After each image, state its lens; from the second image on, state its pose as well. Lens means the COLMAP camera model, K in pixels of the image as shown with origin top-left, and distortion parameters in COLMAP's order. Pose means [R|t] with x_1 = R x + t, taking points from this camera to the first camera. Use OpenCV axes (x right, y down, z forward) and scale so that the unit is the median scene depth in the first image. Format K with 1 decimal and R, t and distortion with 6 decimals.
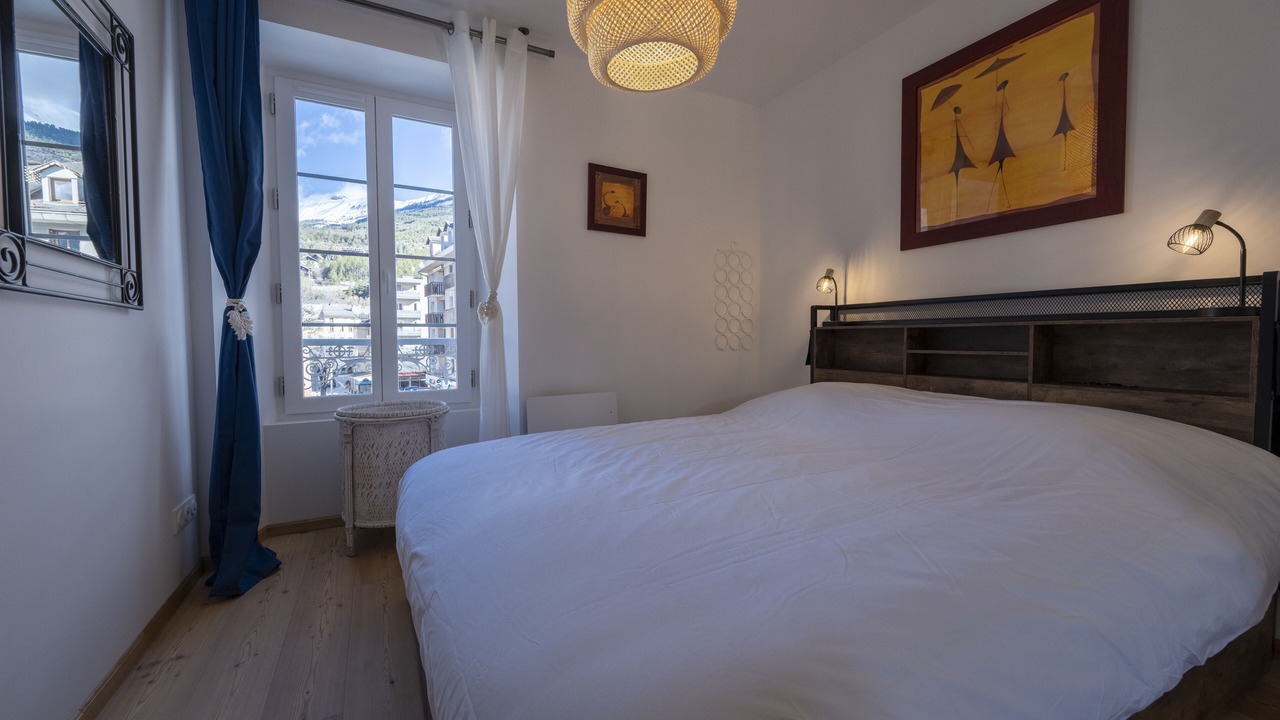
lens RADIAL K [[500.0, 0, 637.9], [0, 500.0, 359.4], [0, 0, 1]] dist [0.001059, -0.000106]
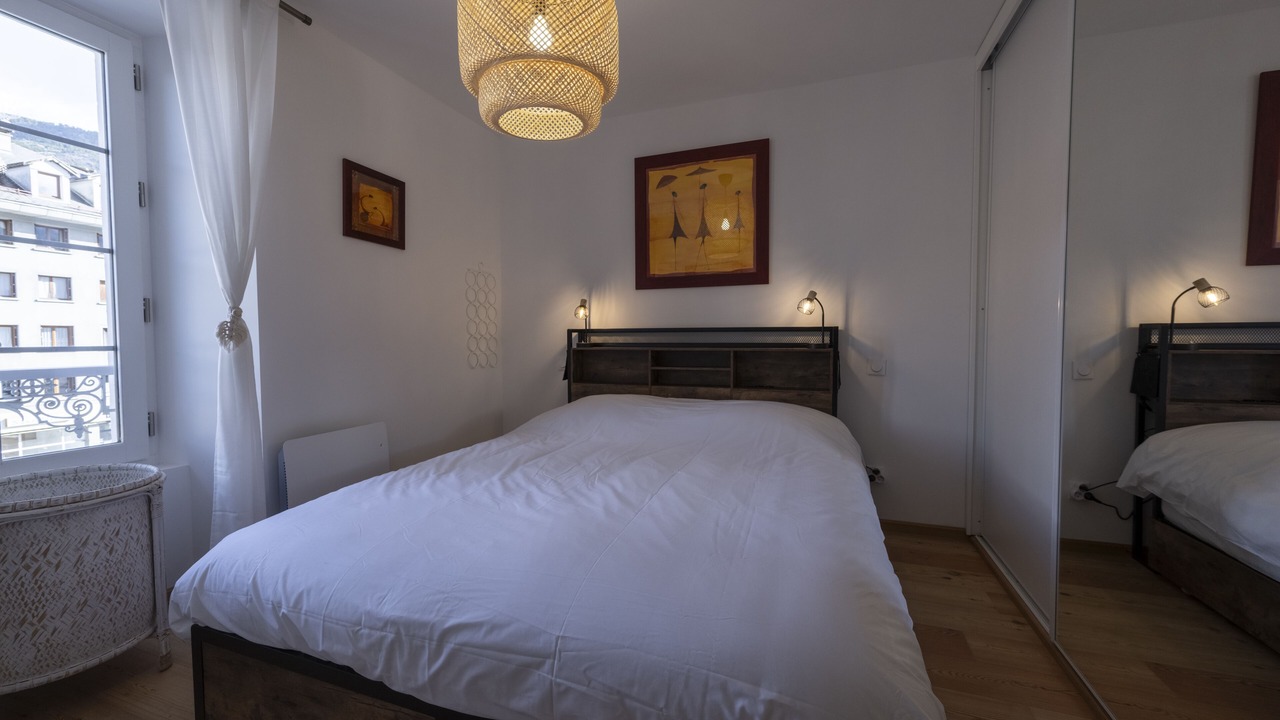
lens RADIAL K [[500.0, 0, 637.9], [0, 500.0, 359.4], [0, 0, 1]] dist [0.001059, -0.000106]
pose [[0.744492, -0.024727, 0.667174, -0.350416], [0.028278, 0.999585, 0.005492, -0.044550], [-0.667033, 0.014777, 0.744882, 0.033834]]
